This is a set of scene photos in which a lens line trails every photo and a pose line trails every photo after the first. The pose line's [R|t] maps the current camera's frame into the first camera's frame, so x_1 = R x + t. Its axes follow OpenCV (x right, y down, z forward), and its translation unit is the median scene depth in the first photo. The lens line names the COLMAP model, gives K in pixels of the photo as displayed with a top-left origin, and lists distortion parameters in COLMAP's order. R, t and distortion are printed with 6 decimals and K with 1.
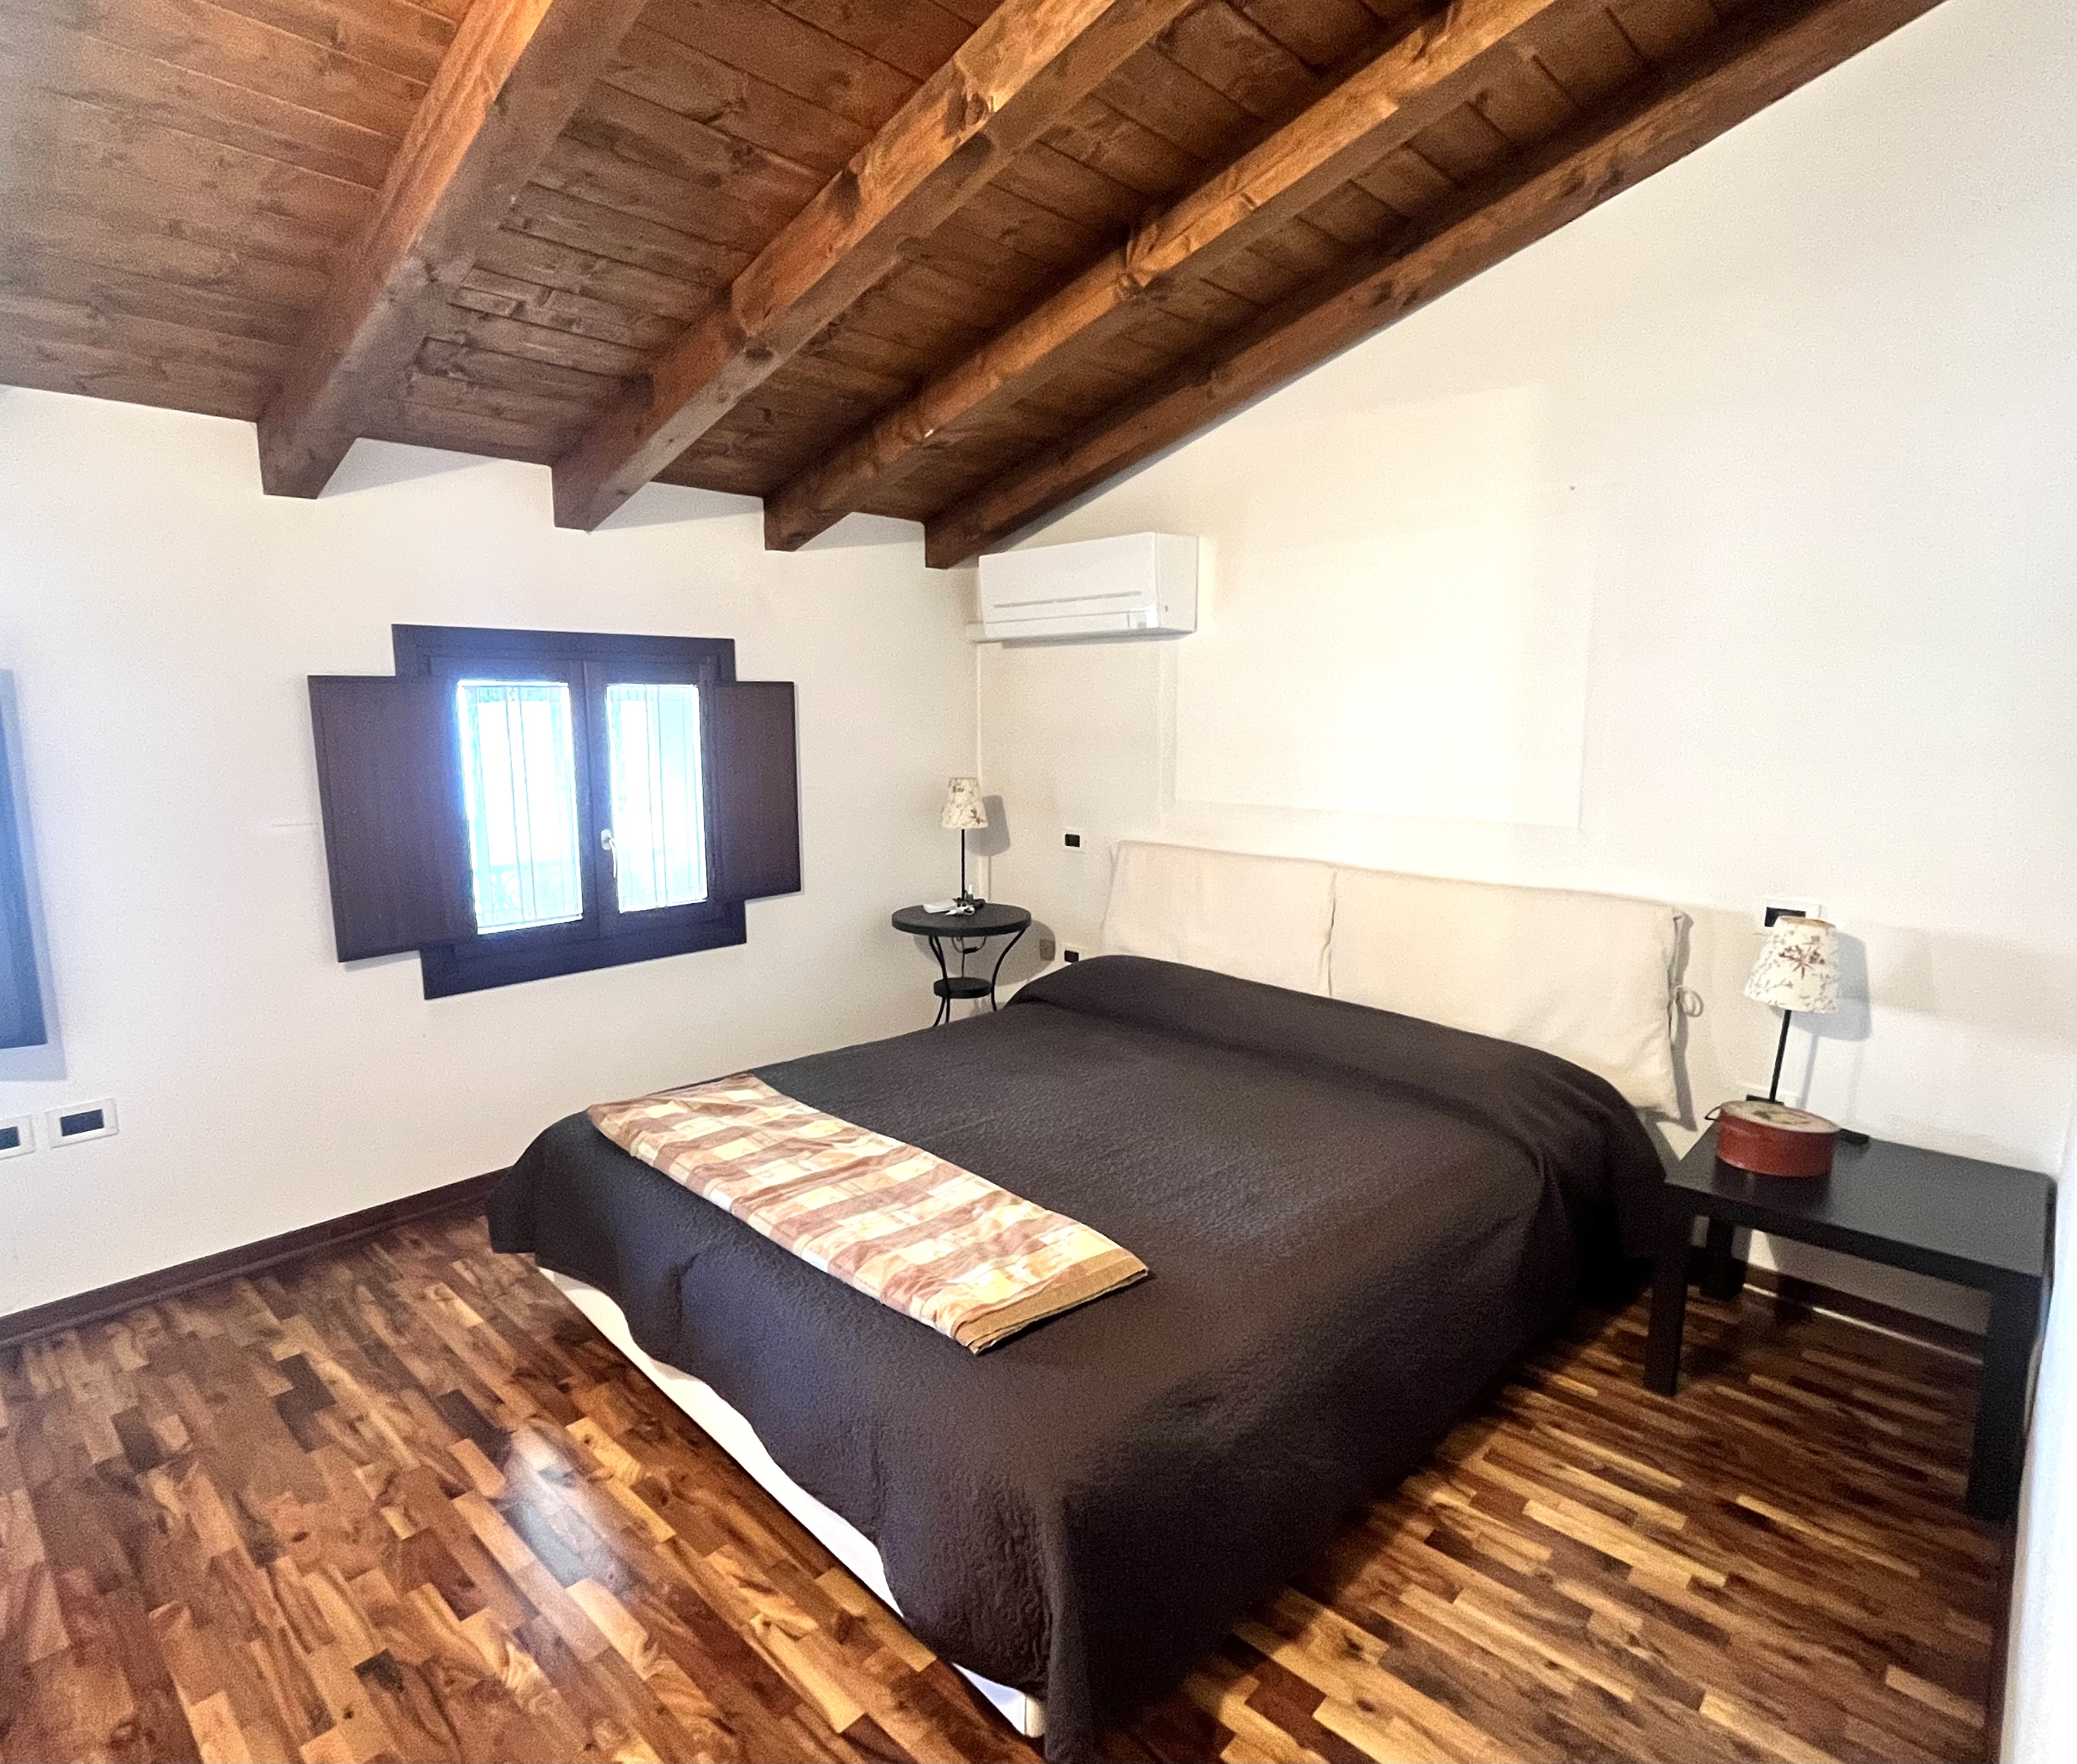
lens RADIAL K [[1127.6, 0, 1025.6], [0, 1127.6, 885.6], [0, 0, 1]] dist [-0.001839, -0.001598]
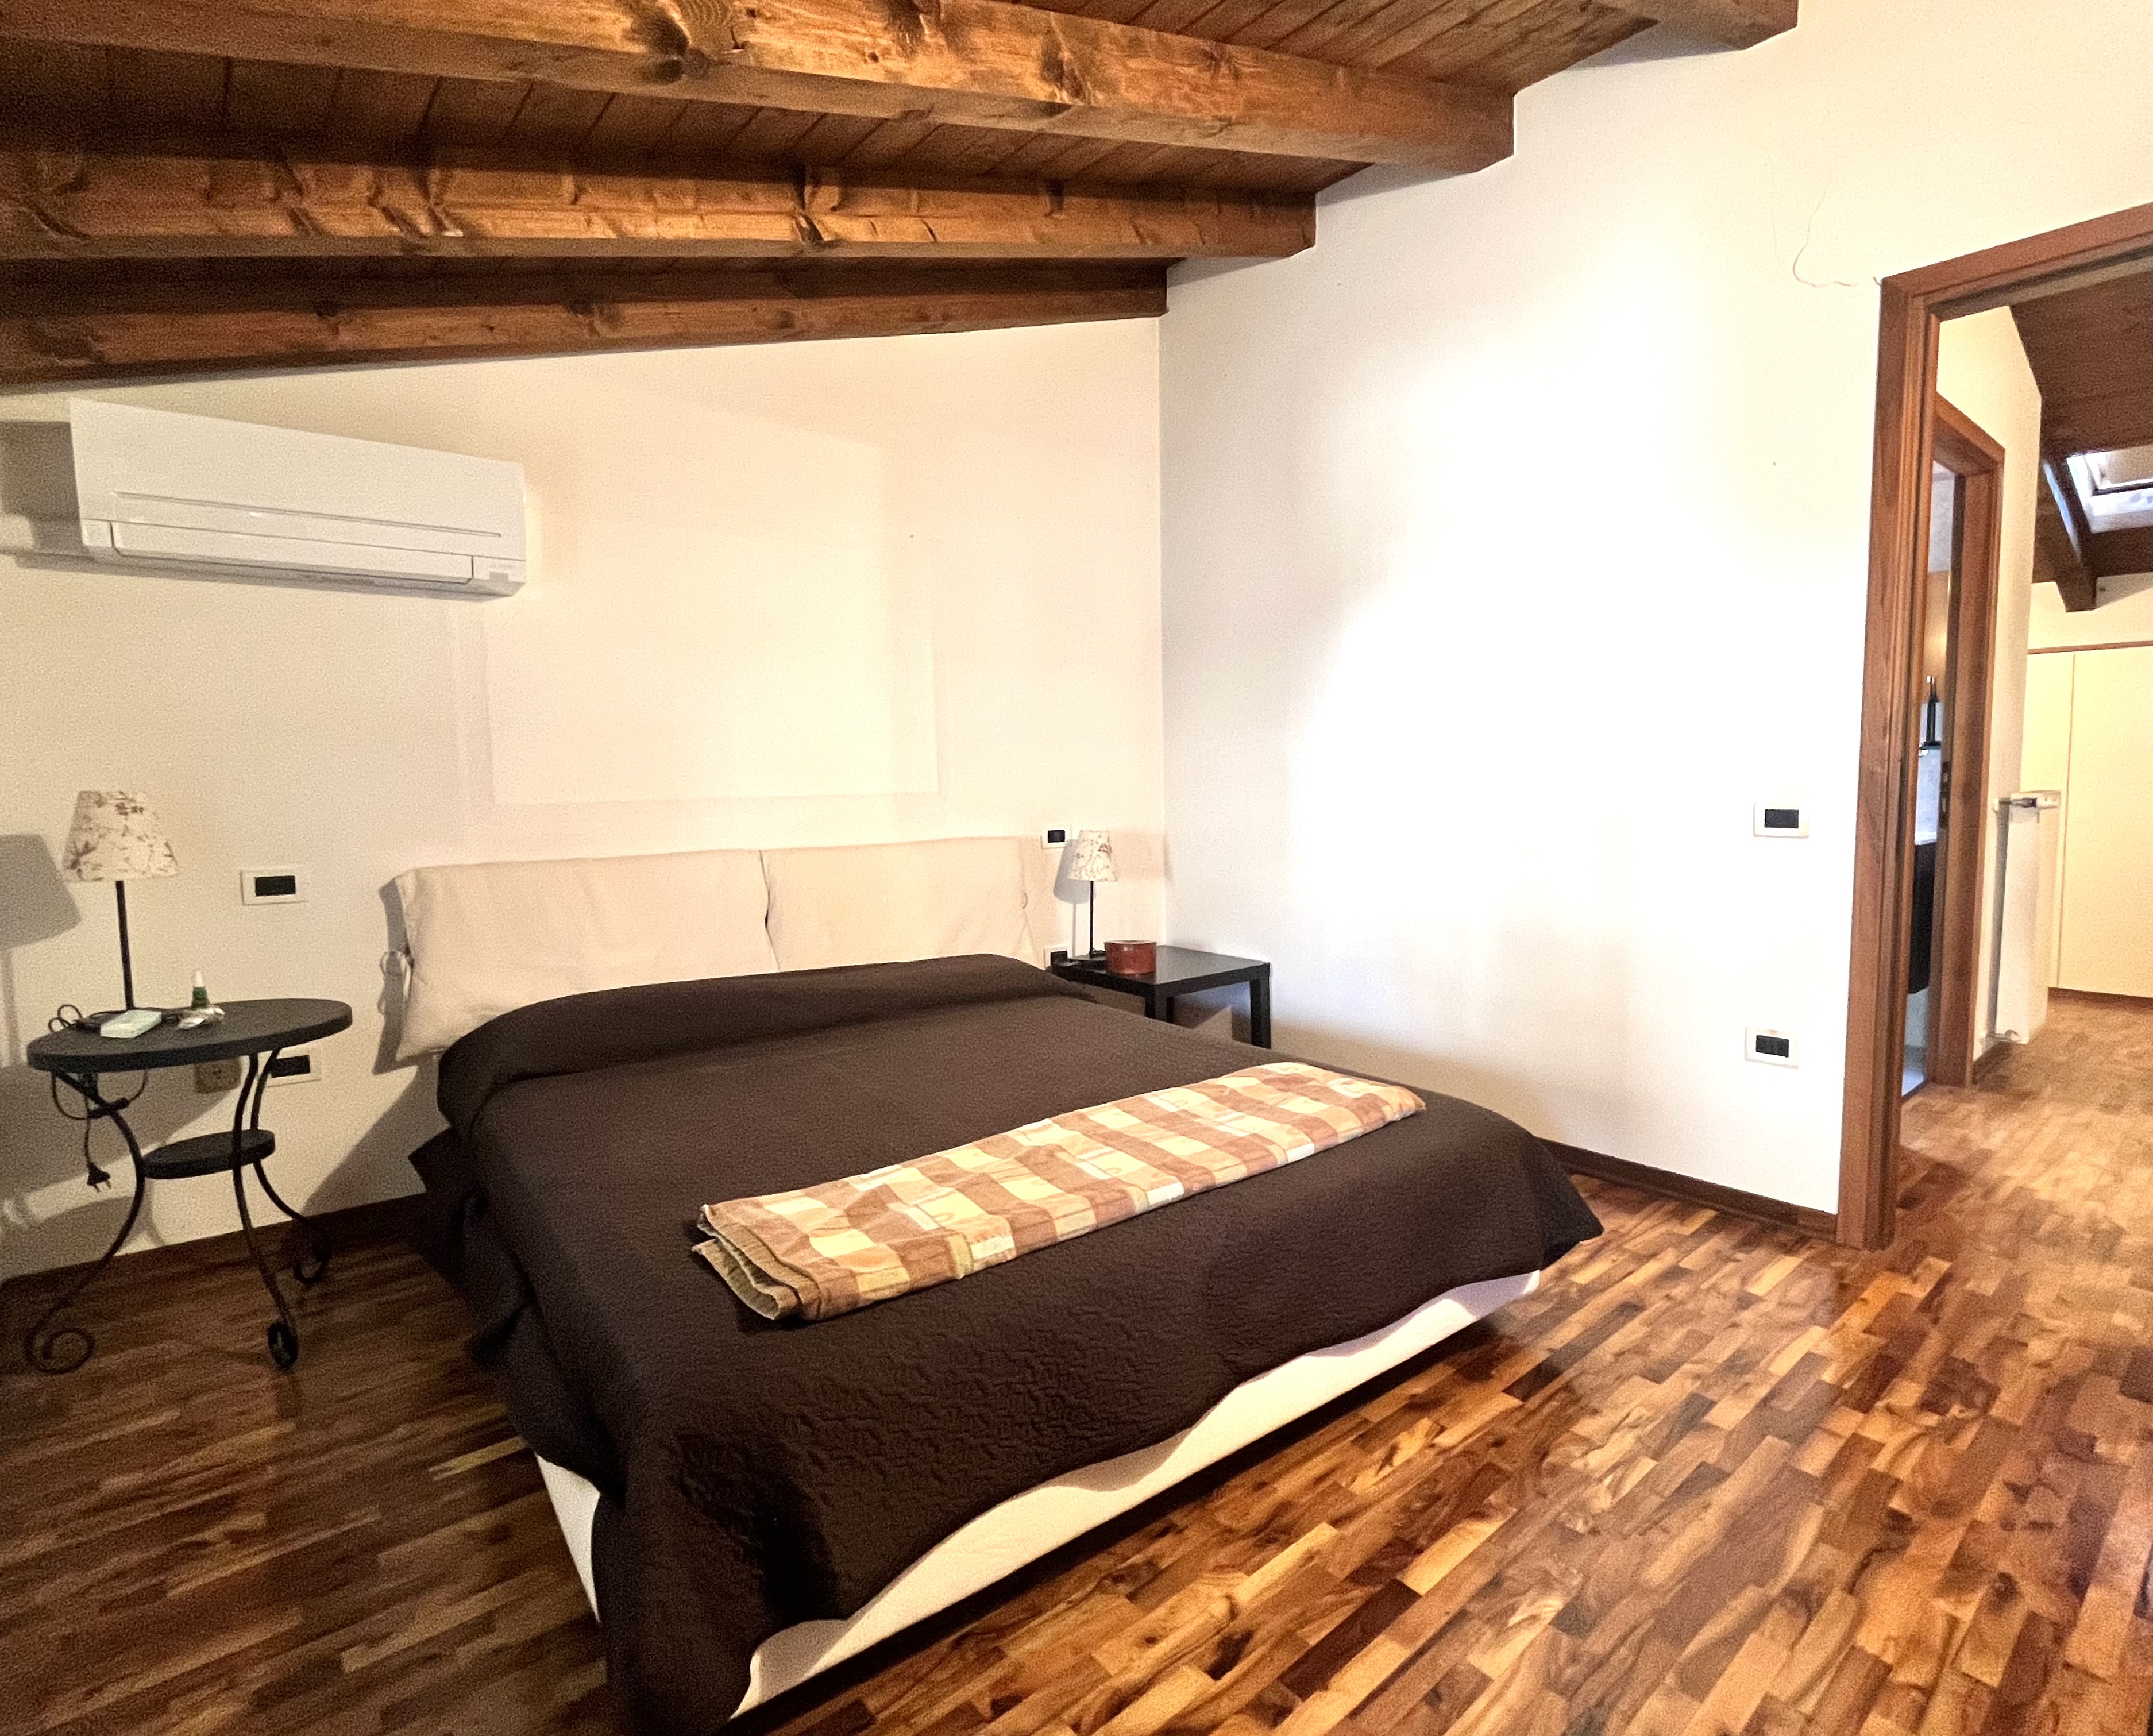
lens RADIAL K [[1113.7, 0, 1087.3], [0, 1113.7, 871.0], [0, 0, 1]] dist [-0.001839, -0.000415]
pose [[0.101648, -0.084726, 0.991206, -0.797577], [0.167185, 0.983651, 0.066935, -0.018612], [-0.980672, 0.158911, 0.114151, 0.684567]]
